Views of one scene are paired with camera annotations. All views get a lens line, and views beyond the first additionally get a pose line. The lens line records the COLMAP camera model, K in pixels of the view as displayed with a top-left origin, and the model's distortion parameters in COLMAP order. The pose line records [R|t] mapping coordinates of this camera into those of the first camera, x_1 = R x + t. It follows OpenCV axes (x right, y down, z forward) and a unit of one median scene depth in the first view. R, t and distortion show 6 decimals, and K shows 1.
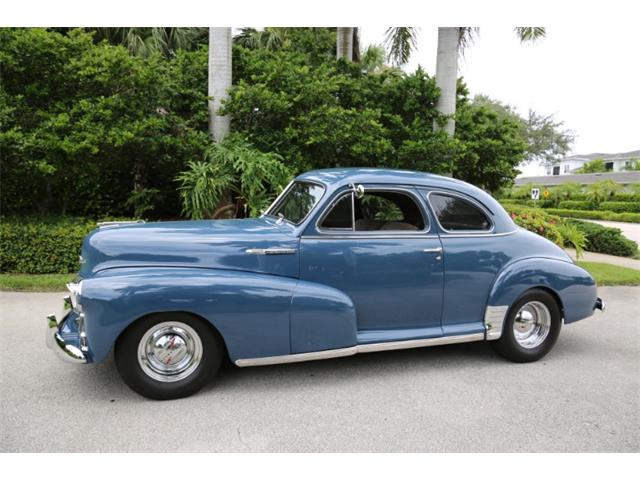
lens RADIAL K [[478.8, 0, 320.0], [0, 478.8, 240.0], [0, 0, 1]] dist [-0.101485, 0.094404]
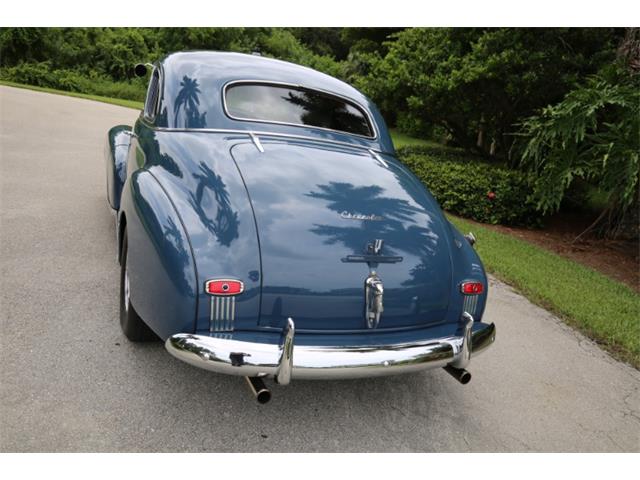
lens RADIAL K [[509.8, 0, 320.0], [0, 509.8, 240.0], [0, 0, 1]] dist [-0.002530, -0.001300]
pose [[0.095395, 0.241396, -0.965727, 0.467263], [-0.252593, 0.944268, 0.211081, -0.027464], [0.962858, 0.223800, 0.151053, 0.460329]]
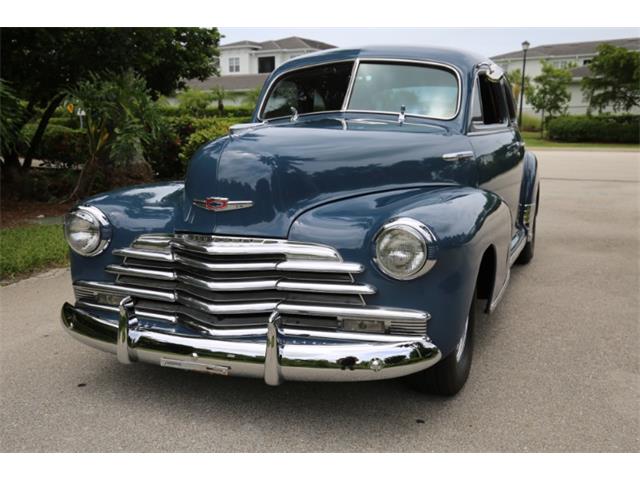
lens RADIAL K [[682.9, 0, 320.0], [0, 682.9, 240.0], [0, 0, 1]] dist [0.060396, 0.003896]
pose [[0.643234, -0.158982, 0.748983, -0.363076], [0.094875, 0.987217, 0.128071, -0.000738], [-0.759769, -0.011320, 0.650094, 0.172739]]
